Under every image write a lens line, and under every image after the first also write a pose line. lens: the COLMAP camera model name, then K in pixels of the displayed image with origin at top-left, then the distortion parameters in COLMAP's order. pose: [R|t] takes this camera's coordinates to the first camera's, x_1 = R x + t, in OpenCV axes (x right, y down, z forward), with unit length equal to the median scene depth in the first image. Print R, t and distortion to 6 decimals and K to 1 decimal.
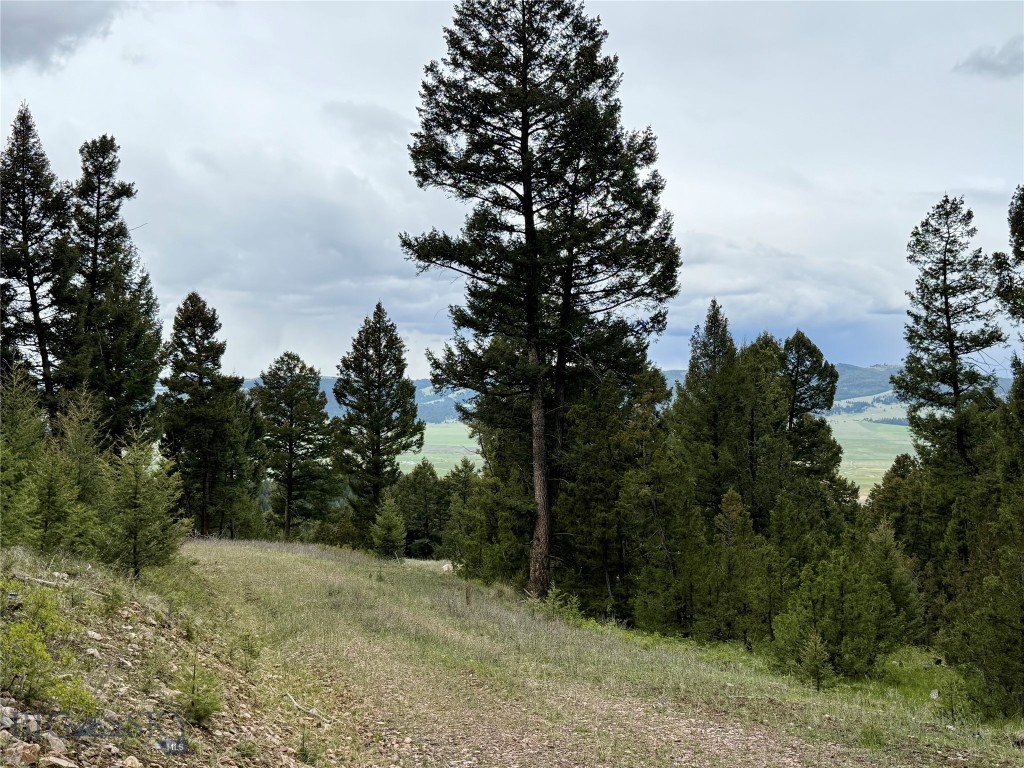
lens RADIAL K [[1128.1, 0, 512.0], [0, 1128.1, 384.0], [0, 0, 1]] dist [0.088010, -0.005328]
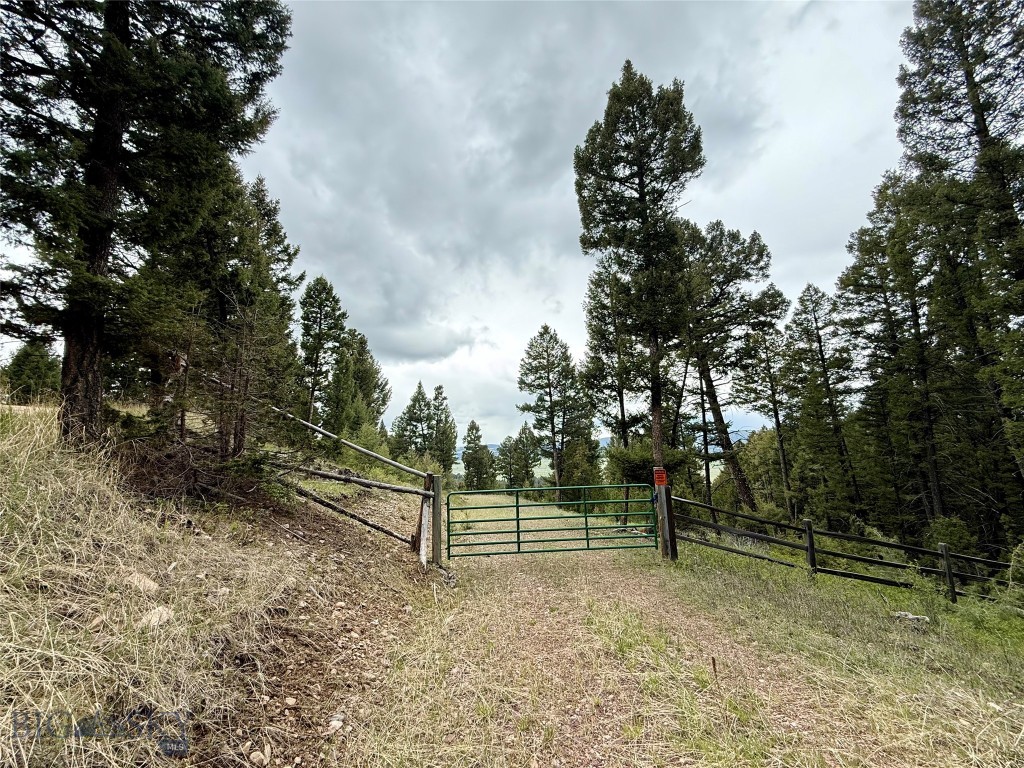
lens RADIAL K [[416.1, 0, 512.0], [0, 416.1, 384.0], [0, 0, 1]] dist [-0.000118, -0.000125]
pose [[0.974015, -0.065646, -0.216759, 0.183754], [0.033831, 0.988505, -0.147351, -0.001087], [0.223940, 0.136189, 0.965041, -0.305092]]
